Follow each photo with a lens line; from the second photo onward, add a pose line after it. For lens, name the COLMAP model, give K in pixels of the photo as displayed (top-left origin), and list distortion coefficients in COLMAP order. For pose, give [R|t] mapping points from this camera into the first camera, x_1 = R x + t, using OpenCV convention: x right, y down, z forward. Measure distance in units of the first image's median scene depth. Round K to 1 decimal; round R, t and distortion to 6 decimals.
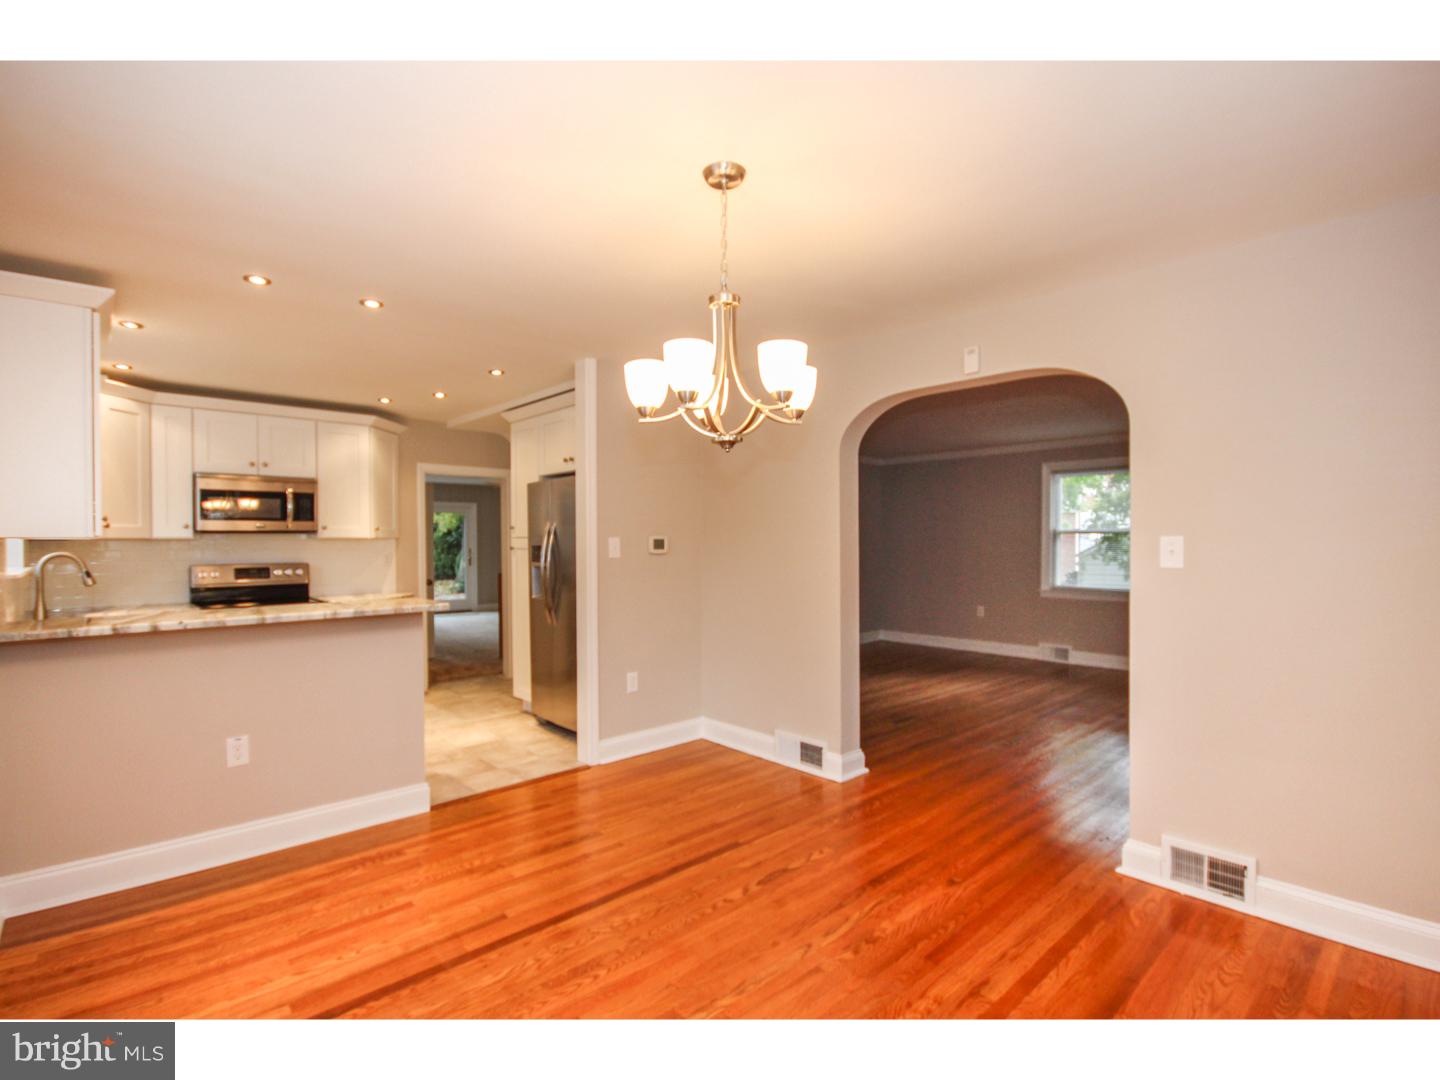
lens RADIAL K [[691.0, 0, 701.1], [0, 691.0, 544.3], [0, 0, 1]] dist [-0.001425, -0.000070]
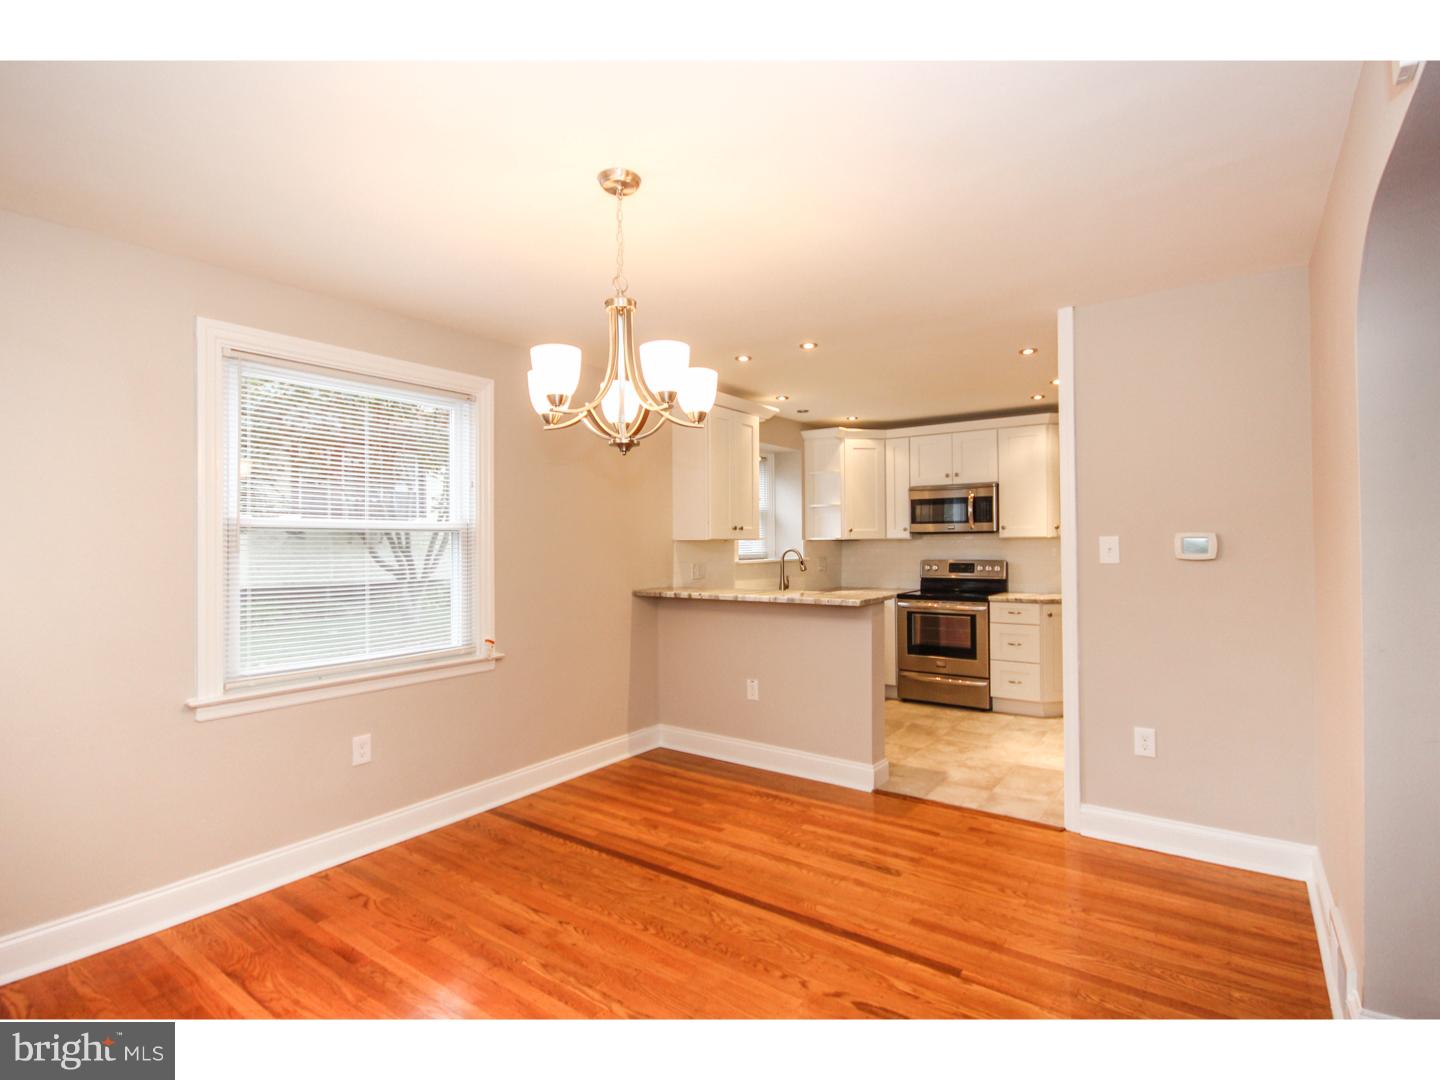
lens RADIAL K [[678.7, 0, 720.0], [0, 678.7, 540.0], [0, 0, 1]] dist [-0.002524, -0.000215]
pose [[0.232458, -0.002252, -0.972604, 0.497936], [0.000854, 0.999997, -0.002112, -0.004689], [0.972606, -0.000340, 0.232460, 0.447989]]
